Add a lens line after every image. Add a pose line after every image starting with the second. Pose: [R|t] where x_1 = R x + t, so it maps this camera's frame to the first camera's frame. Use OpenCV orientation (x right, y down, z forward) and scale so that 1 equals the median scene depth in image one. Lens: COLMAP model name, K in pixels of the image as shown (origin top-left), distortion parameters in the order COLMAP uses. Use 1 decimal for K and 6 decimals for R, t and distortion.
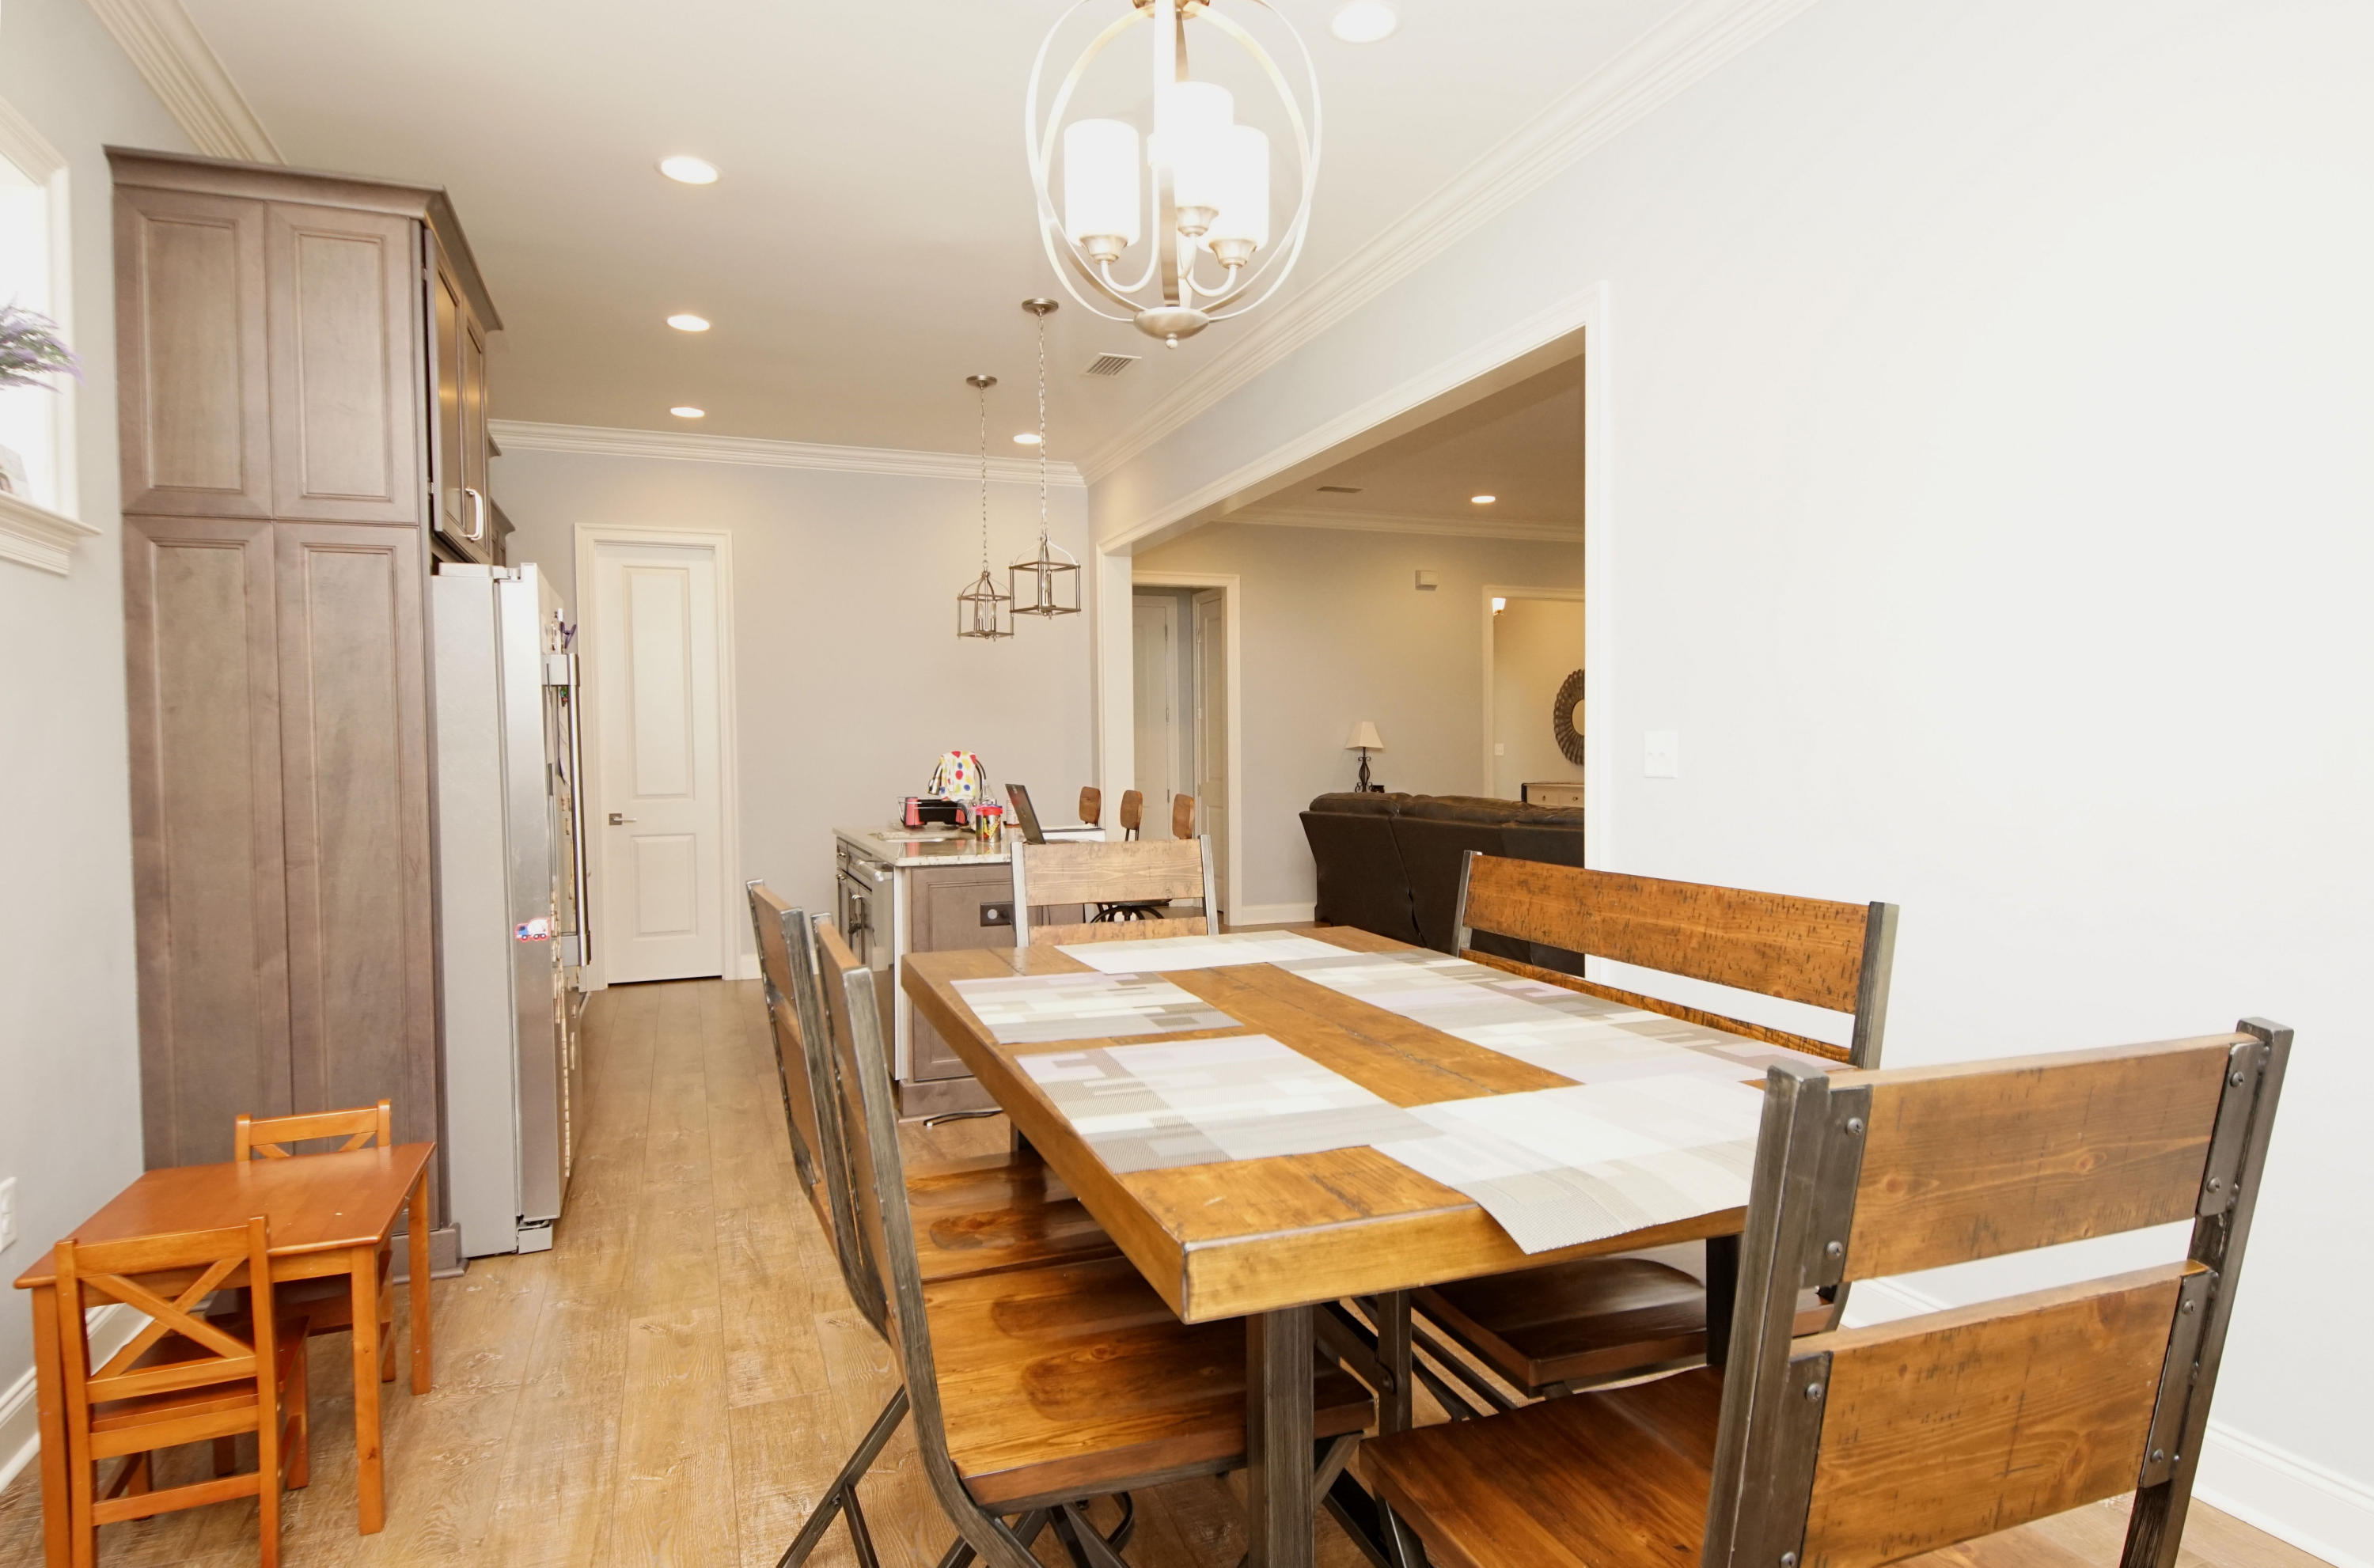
lens RADIAL K [[1325.6, 0, 1200.9], [0, 1325.6, 782.6], [0, 0, 1]] dist [0.004742, 0.000286]
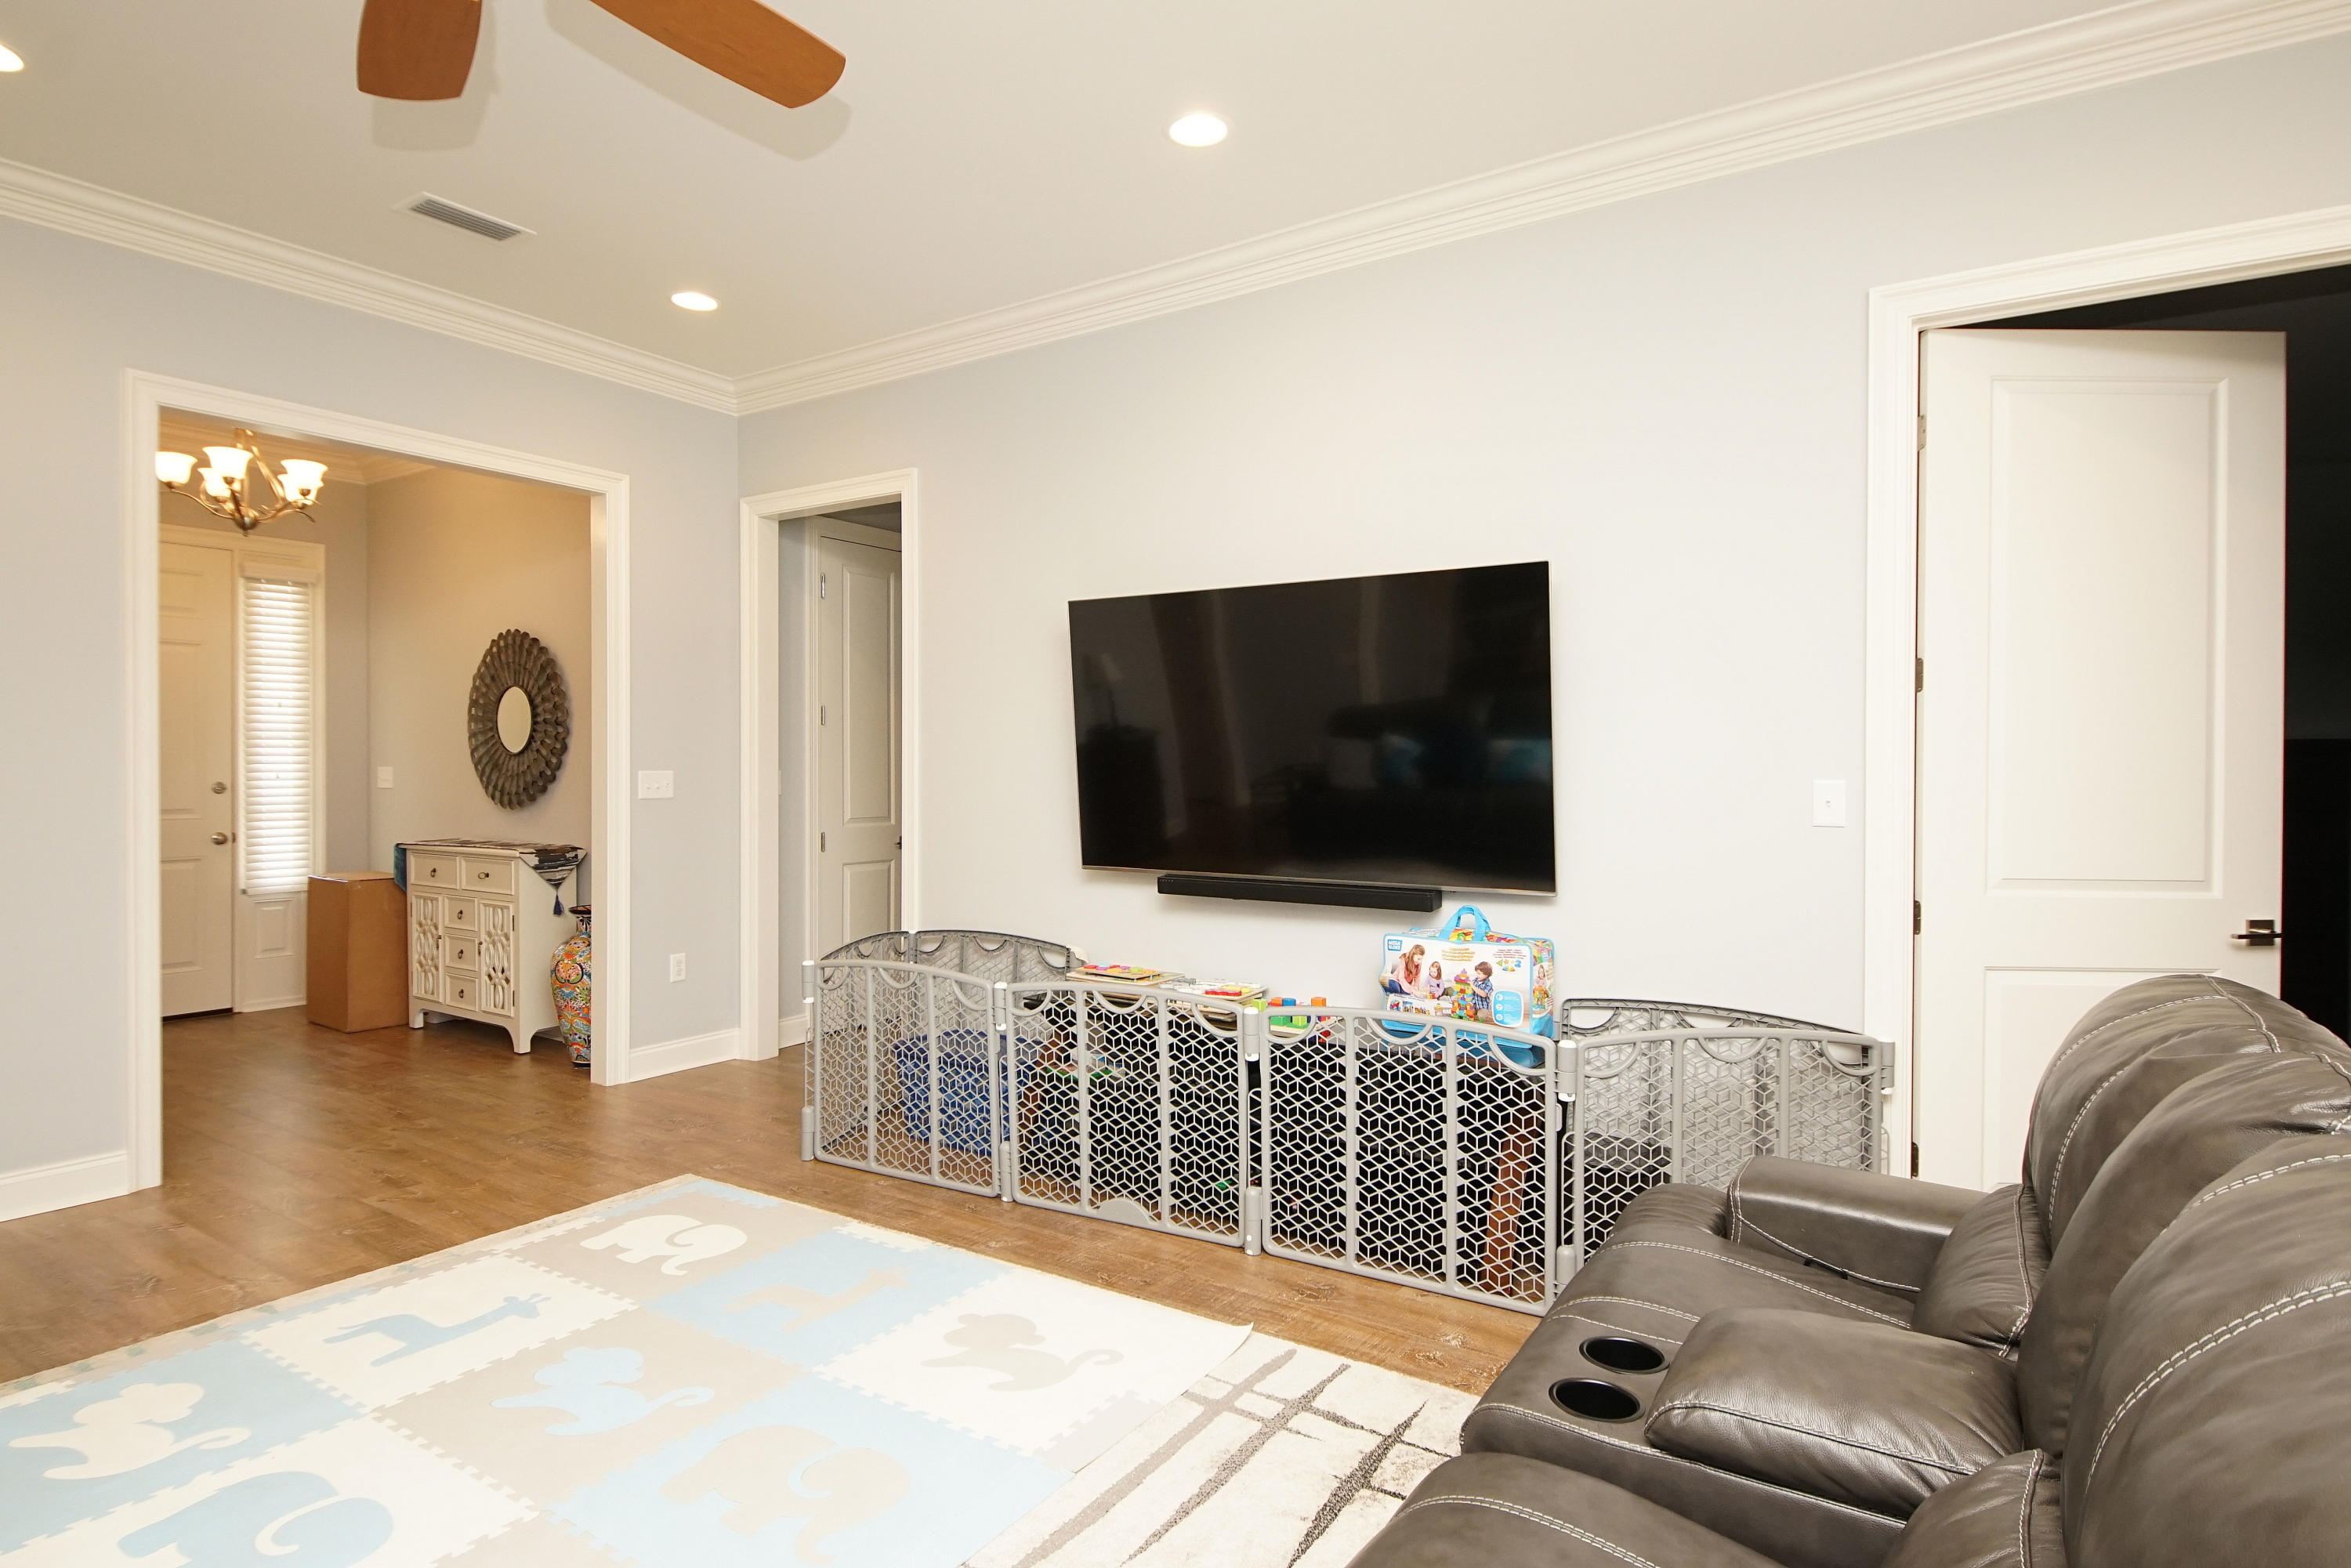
lens RADIAL K [[1256.9, 0, 1152.1], [0, 1256.9, 770.5], [0, 0, 1]] dist [0.039524, -0.036827]
pose [[0.831389, 0.007997, 0.555633, 0.426060], [0.004286, 0.999774, -0.020803, -0.032866], [-0.555674, 0.019677, 0.831167, 0.847889]]
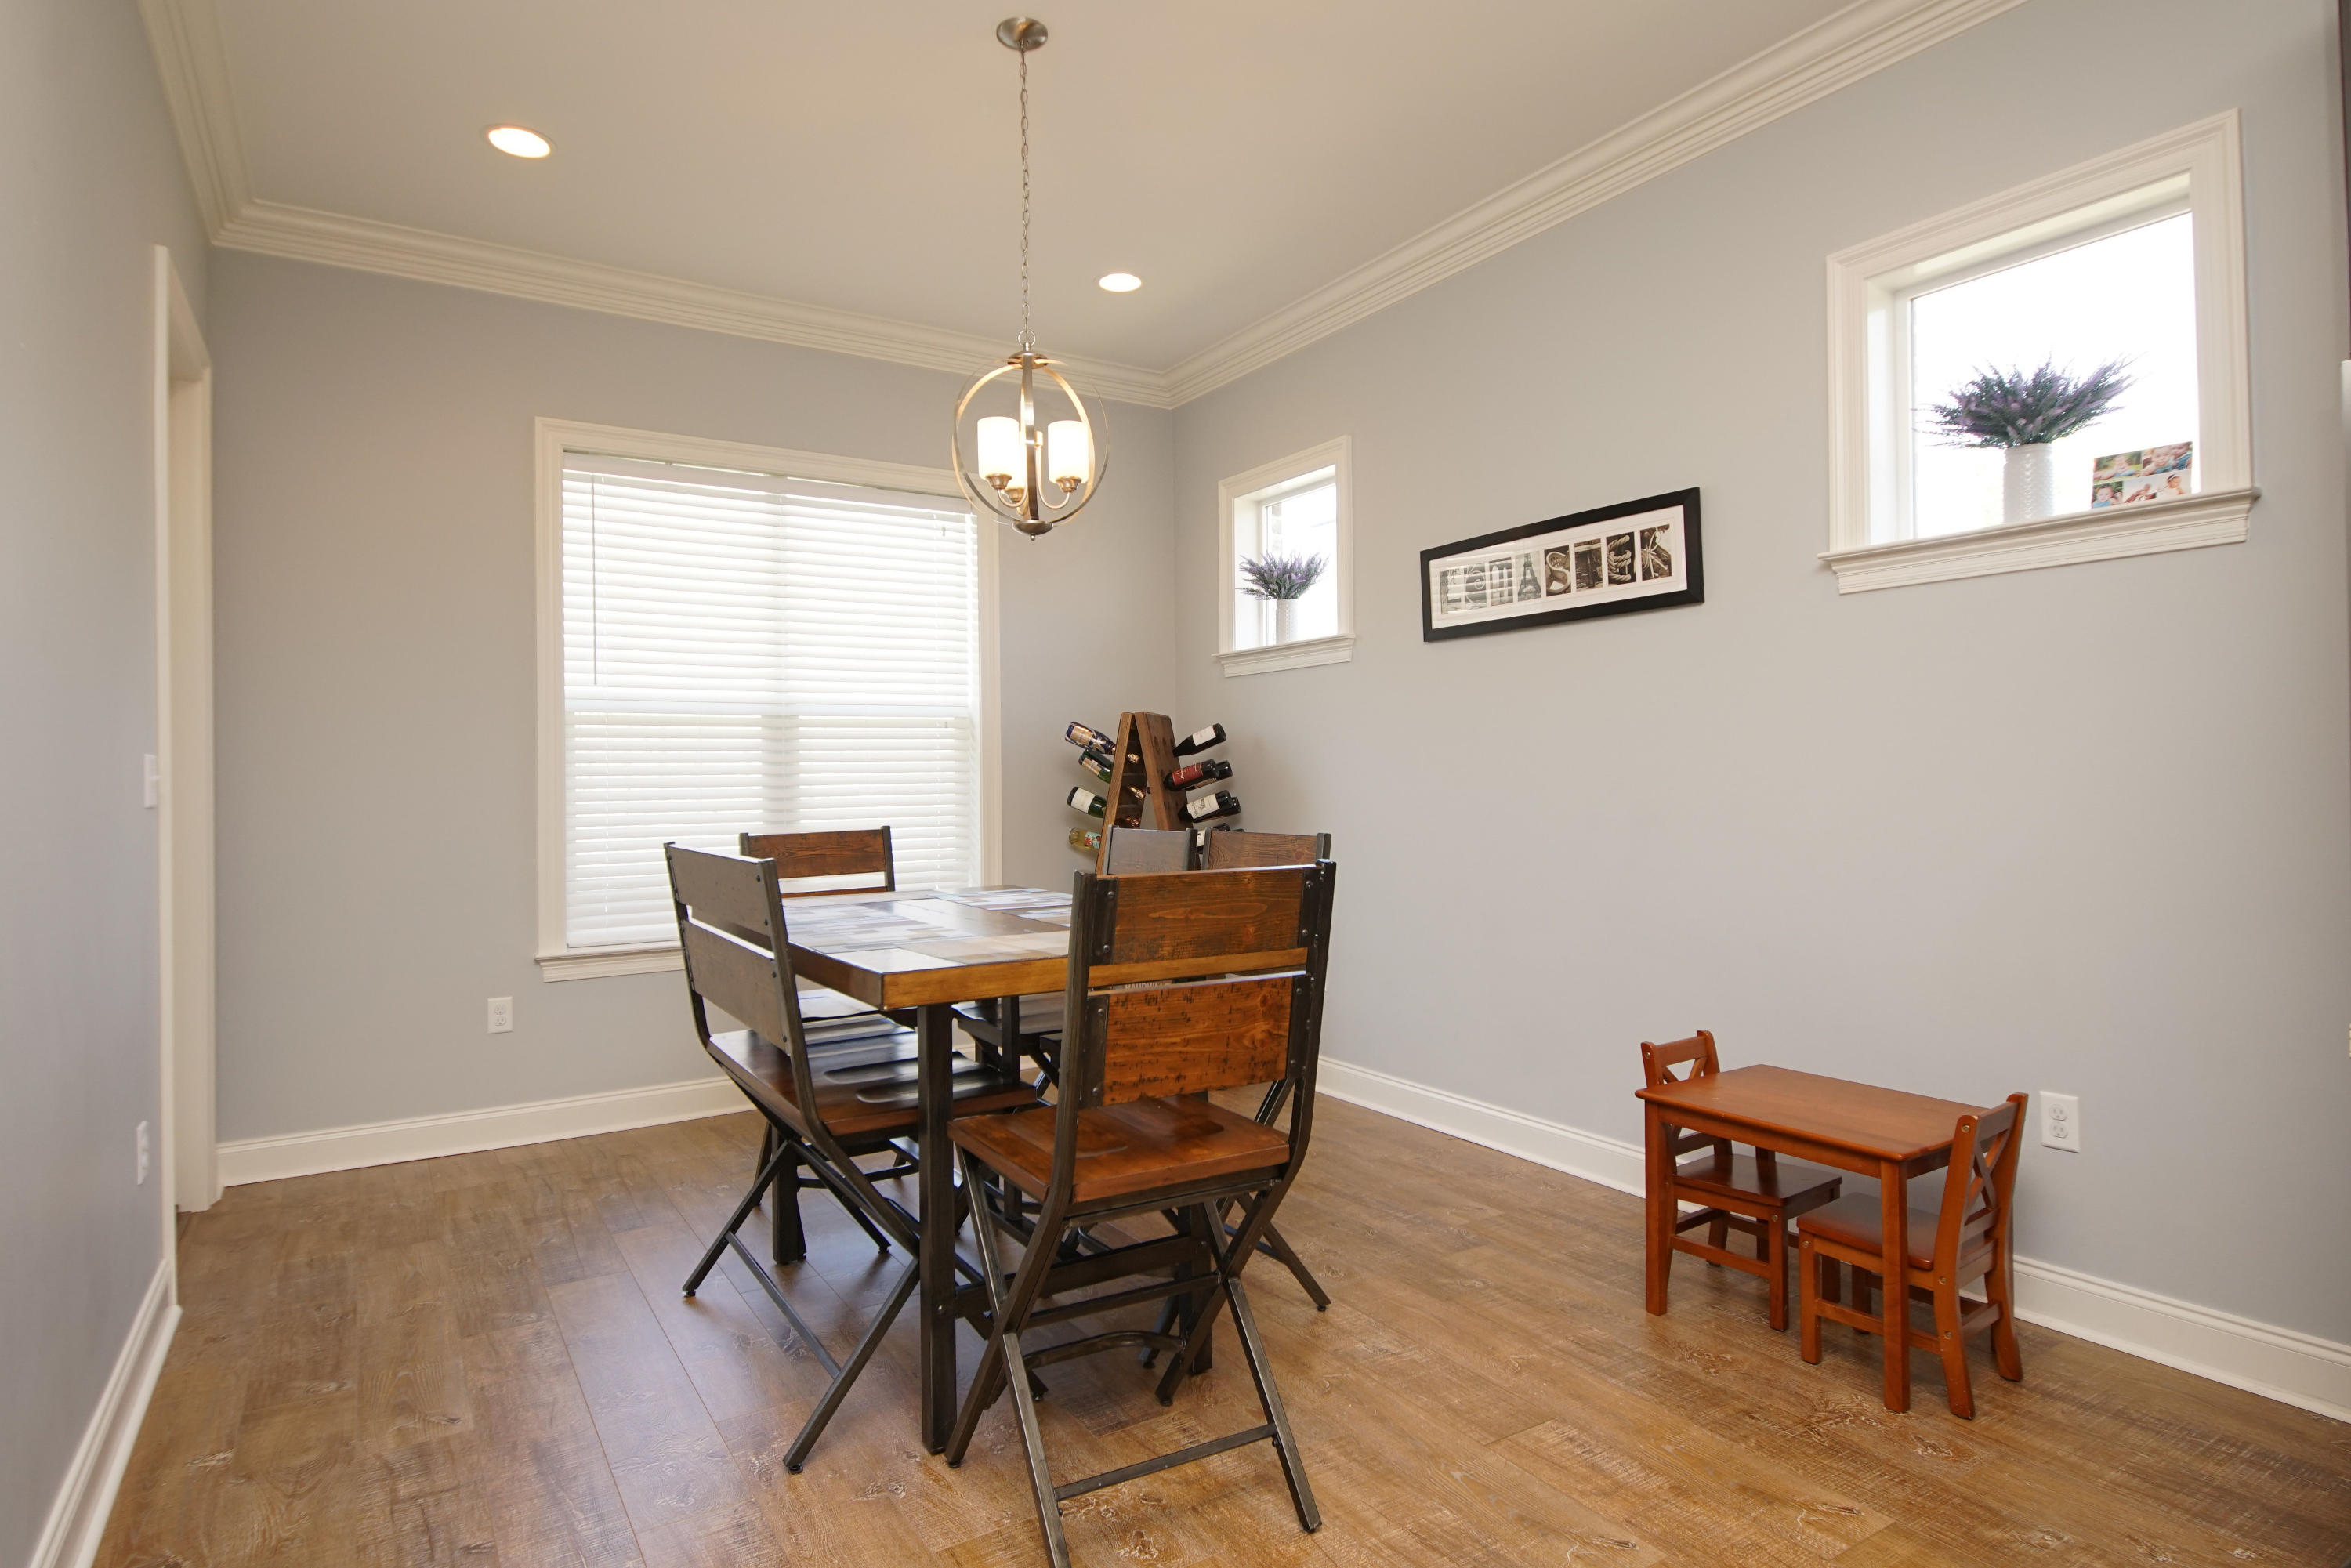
lens RADIAL K [[1256.9, 0, 1152.1], [0, 1256.9, 770.5], [0, 0, 1]] dist [0.039524, -0.036827]
pose [[-0.983125, 0.020436, -0.181787, 0.038134], [0.017327, 0.999675, 0.018674, -0.009268], [0.182110, 0.015209, -0.983161, 0.758013]]
